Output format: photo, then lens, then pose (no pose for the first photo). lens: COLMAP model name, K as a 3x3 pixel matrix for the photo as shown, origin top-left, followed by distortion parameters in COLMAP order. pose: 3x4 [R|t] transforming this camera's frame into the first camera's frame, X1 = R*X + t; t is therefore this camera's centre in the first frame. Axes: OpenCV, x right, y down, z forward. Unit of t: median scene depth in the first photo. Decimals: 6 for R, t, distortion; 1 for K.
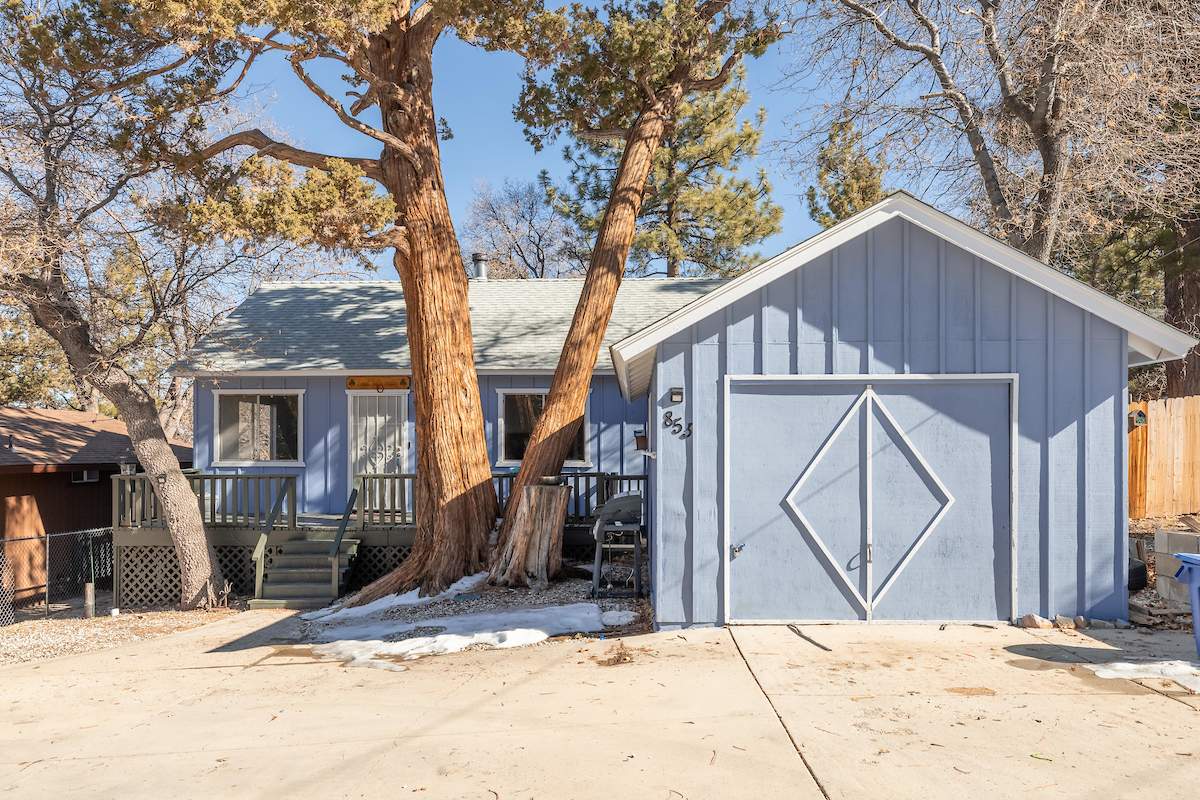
lens RADIAL K [[856.5, 0, 599.9], [0, 856.5, 442.7], [0, 0, 1]] dist [-0.005478, -0.002591]
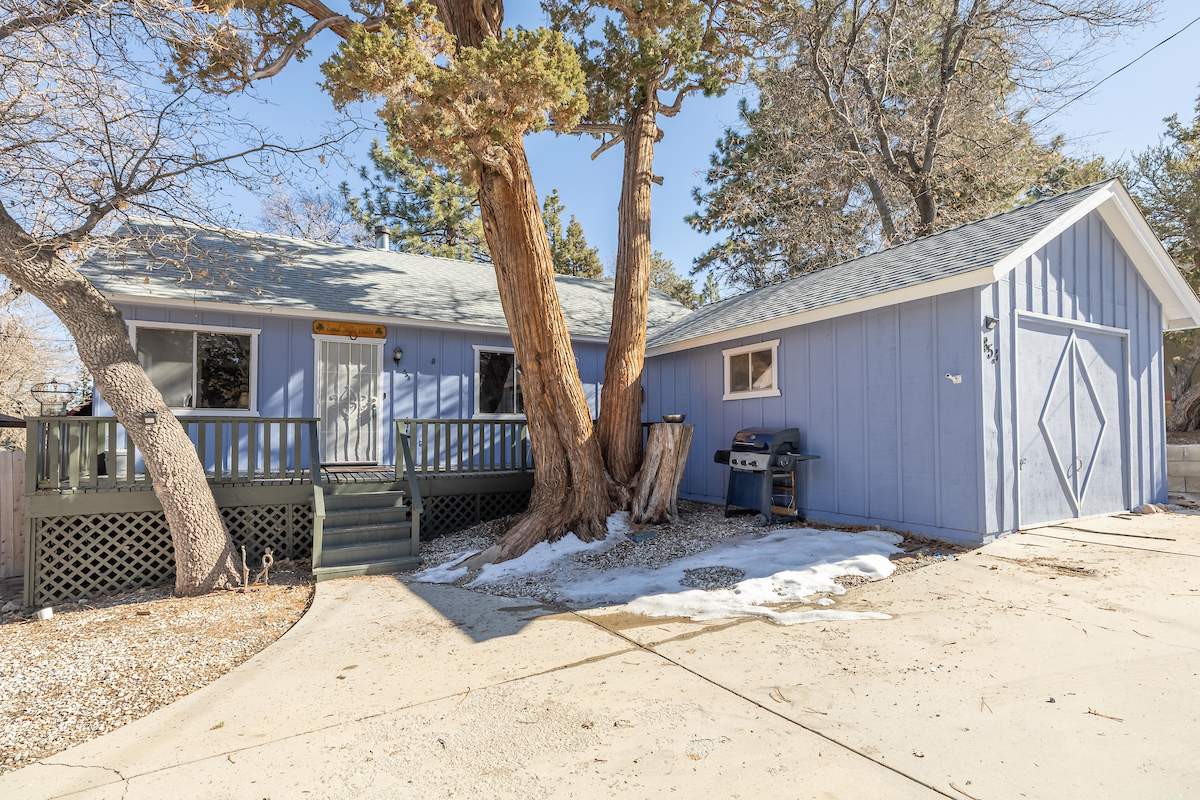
lens RADIAL K [[583.8, 0, 600.4], [0, 583.8, 418.6], [0, 0, 1]] dist [-0.002738, 0.000150]
pose [[0.861601, 0.013893, 0.507396, -0.496069], [-0.004475, 0.999794, -0.019775, 0.057798], [-0.507566, 0.014767, 0.861486, 0.431863]]
